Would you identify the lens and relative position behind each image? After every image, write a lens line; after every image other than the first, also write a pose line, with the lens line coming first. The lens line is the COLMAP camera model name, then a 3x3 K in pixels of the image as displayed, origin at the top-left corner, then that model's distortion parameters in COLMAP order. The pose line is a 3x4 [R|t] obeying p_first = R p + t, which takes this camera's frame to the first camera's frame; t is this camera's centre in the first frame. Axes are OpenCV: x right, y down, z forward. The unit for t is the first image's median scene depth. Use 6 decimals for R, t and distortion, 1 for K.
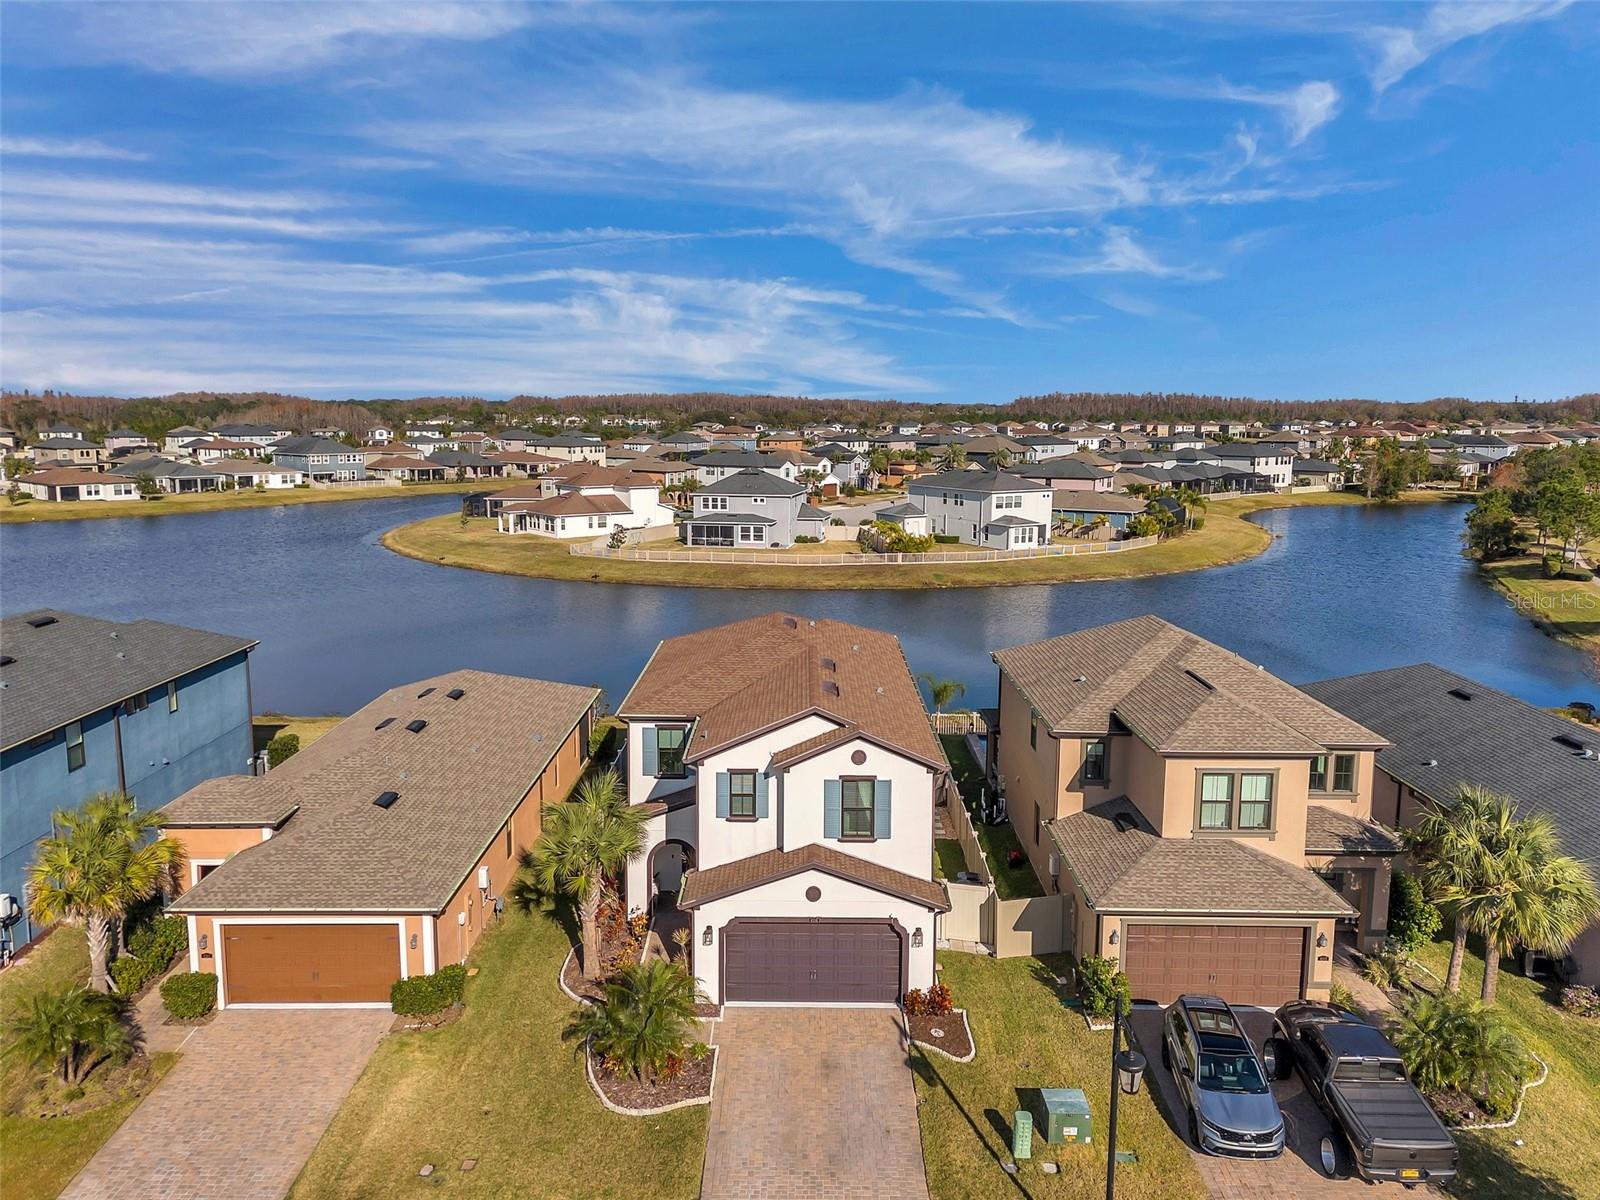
lens RADIAL K [[1189.4, 0, 793.8], [0, 1189.4, 580.9], [0, 0, 1]] dist [0.079458, -0.070891]
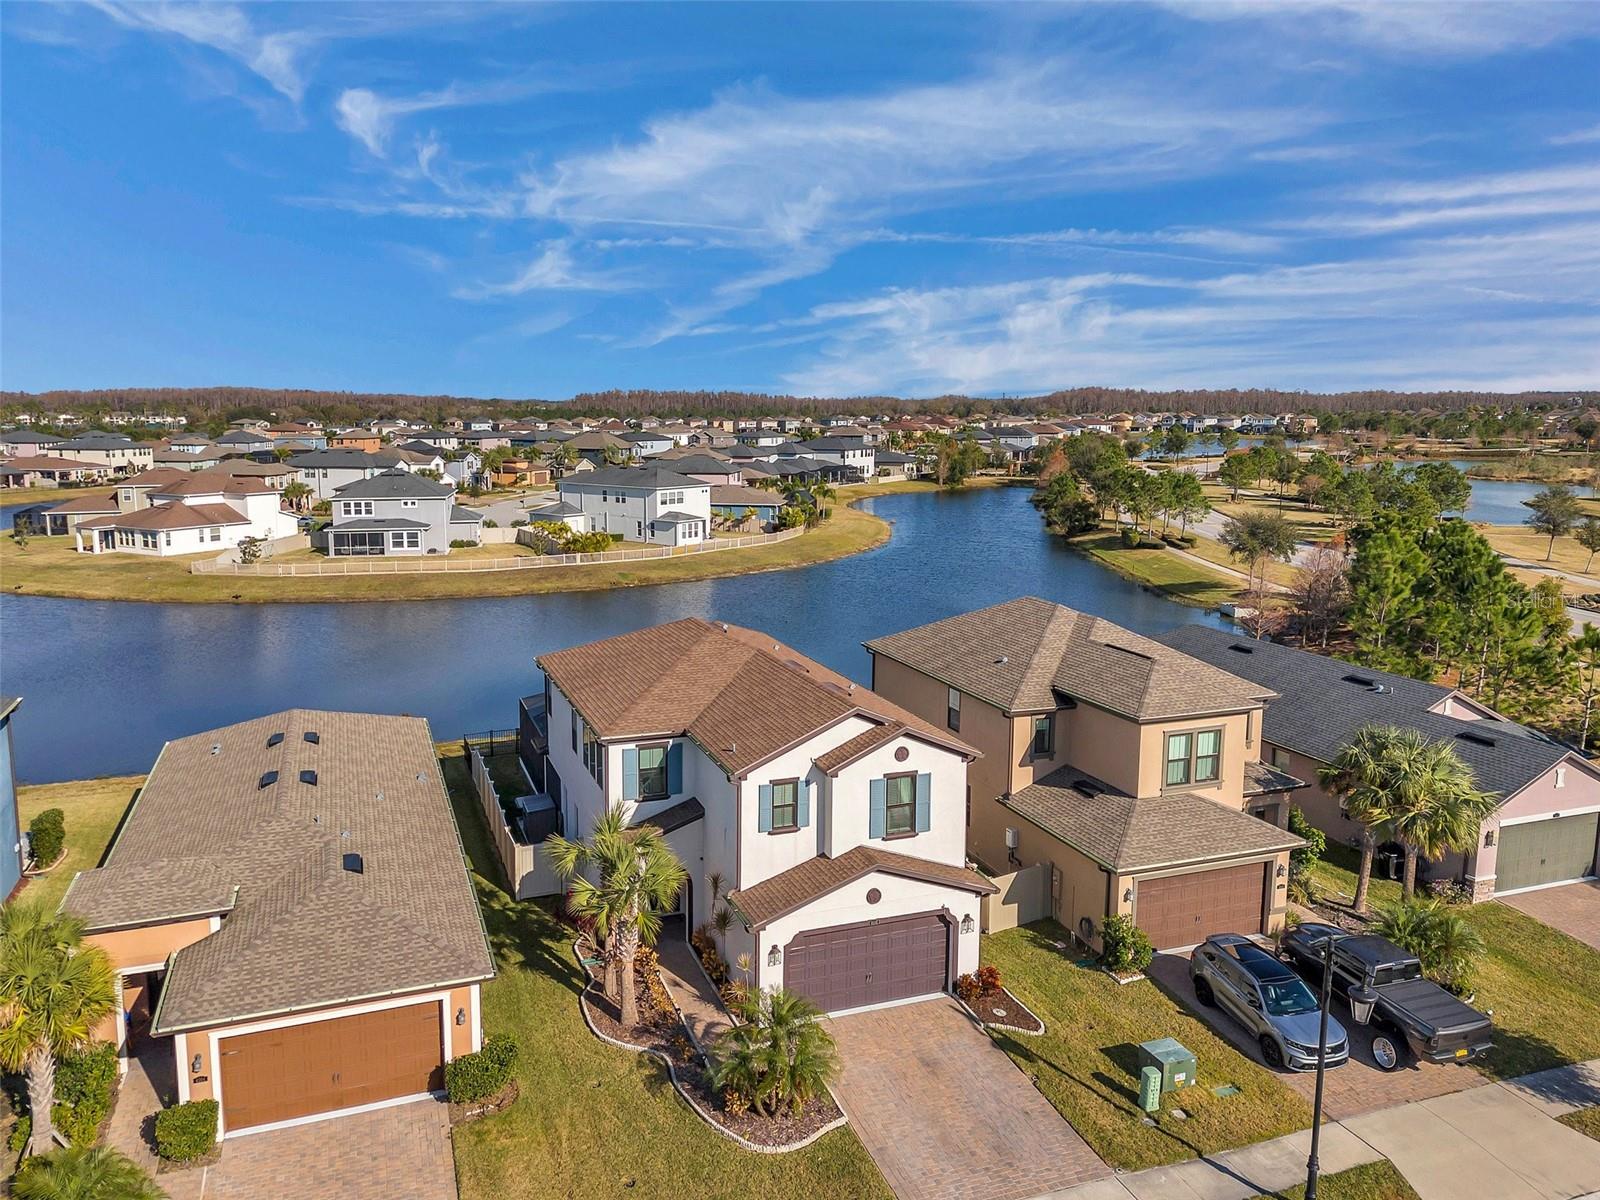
lens RADIAL K [[1189.4, 0, 774.8], [0, 1189.4, 576.9], [0, 0, 1]] dist [0.079458, -0.070891]
pose [[0.936667, -0.055036, 0.345869, -0.370701], [0.055187, 0.998432, 0.009419, -0.016269], [-0.345845, 0.010265, 0.938235, 0.087373]]
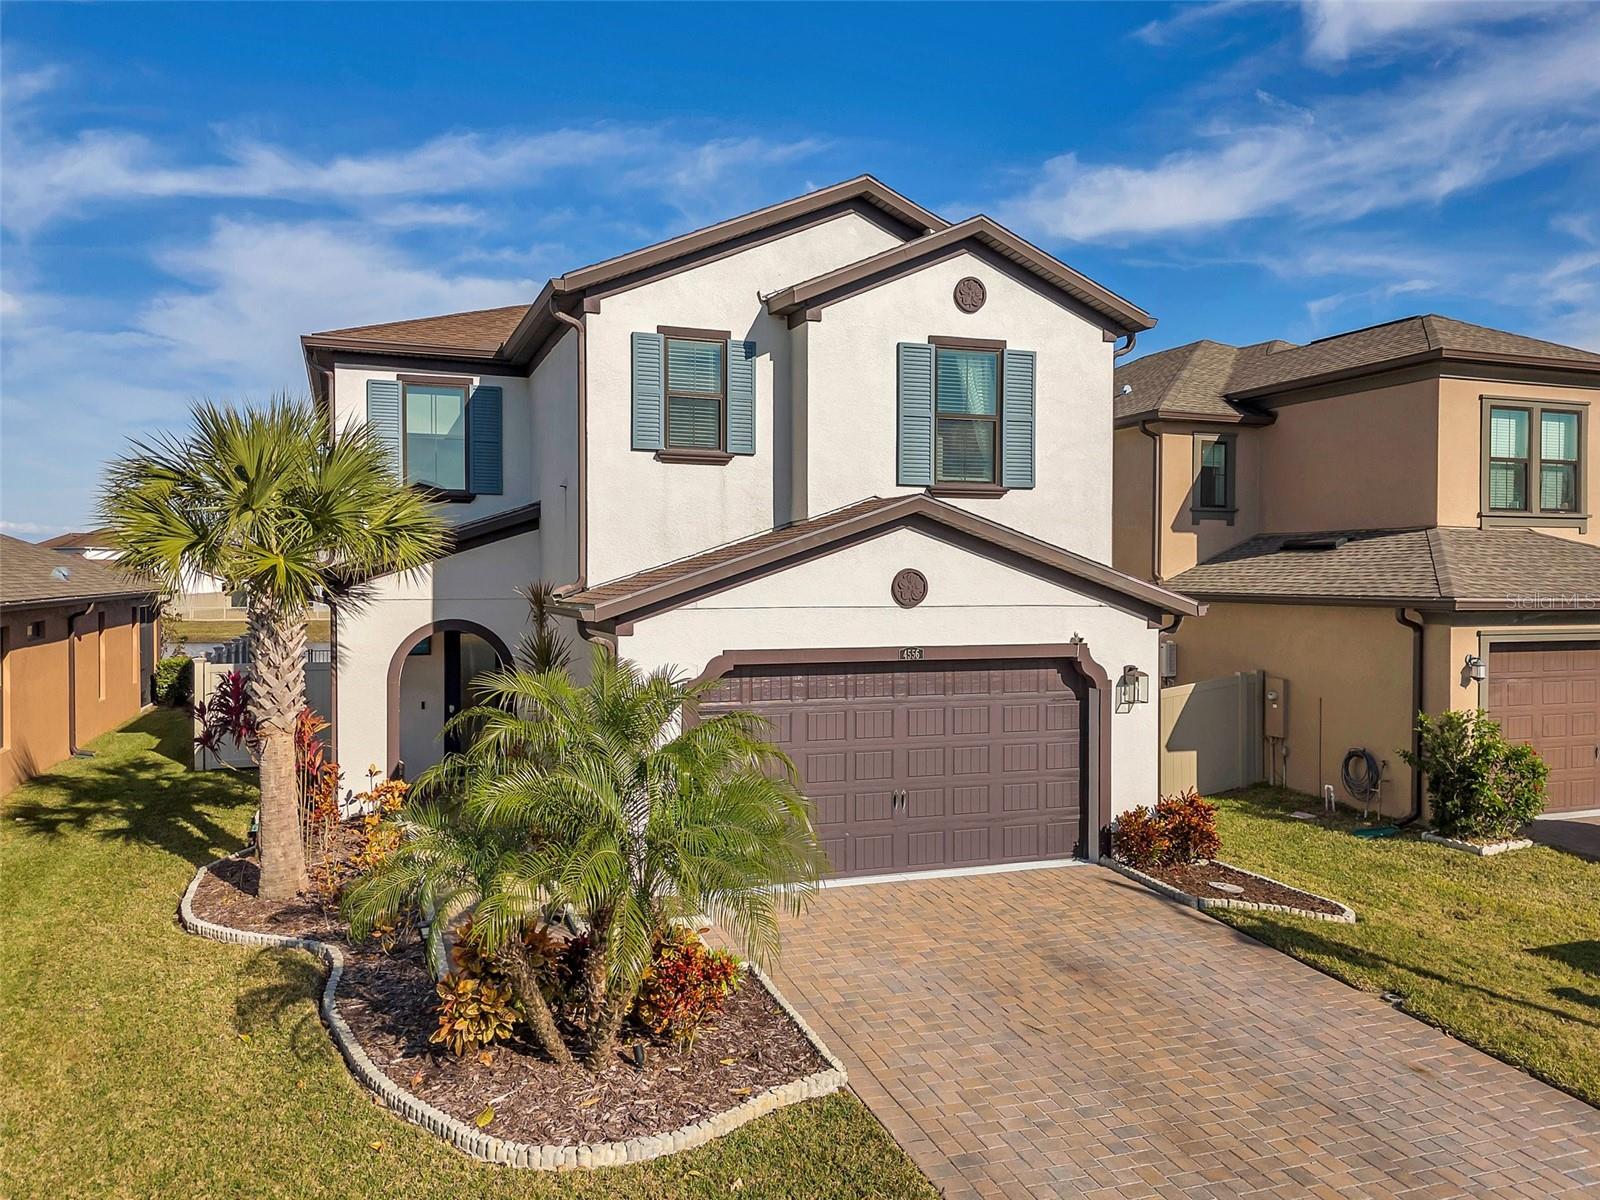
lens RADIAL K [[1189.4, 0, 796.7], [0, 1189.4, 587.7], [0, 0, 1]] dist [0.079458, -0.070891]
pose [[0.932521, -0.004461, 0.361087, -0.157173], [0.055912, 0.989649, -0.132169, 0.297692], [-0.356760, 0.143440, 0.923118, 0.608637]]
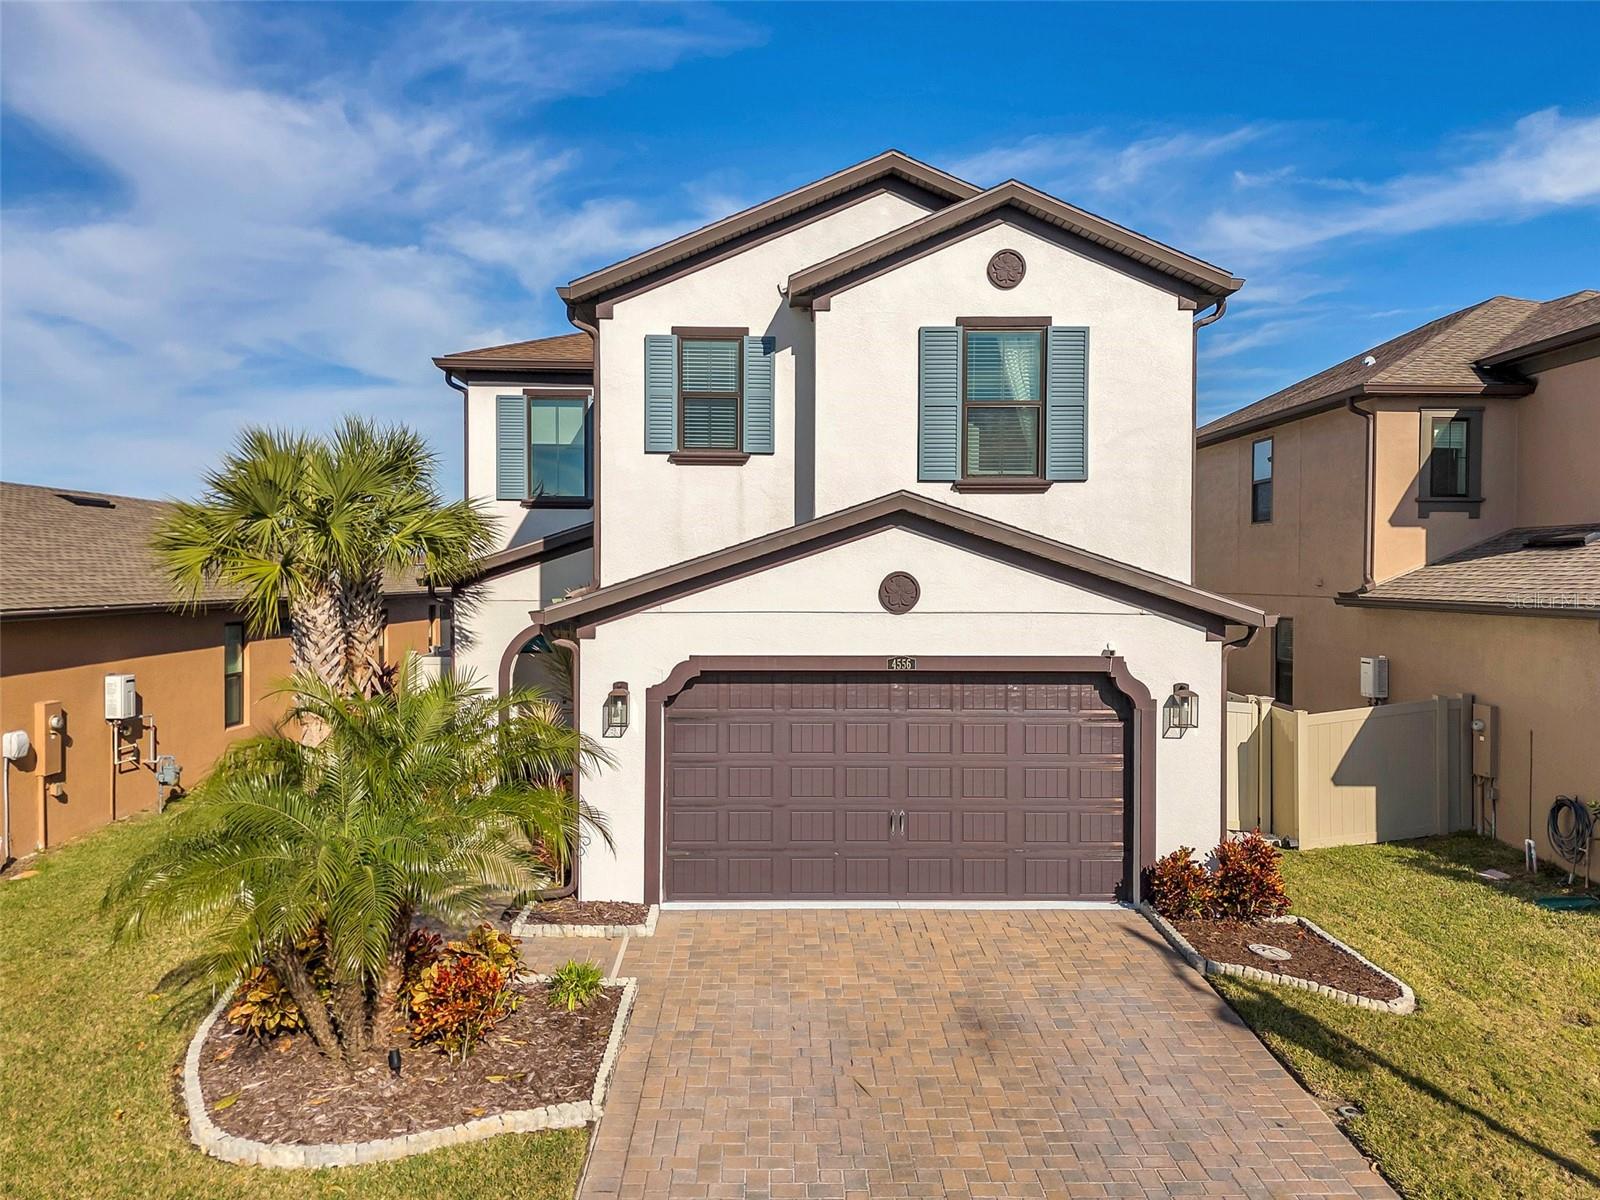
lens RADIAL K [[1189.4, 0, 802.8], [0, 1189.4, 585.6], [0, 0, 1]] dist [0.079458, -0.070891]
pose [[0.999228, -0.000219, 0.039290, -0.027212], [0.005937, 0.989342, -0.145488, 0.298520], [-0.038839, 0.145609, 0.988580, 0.600344]]
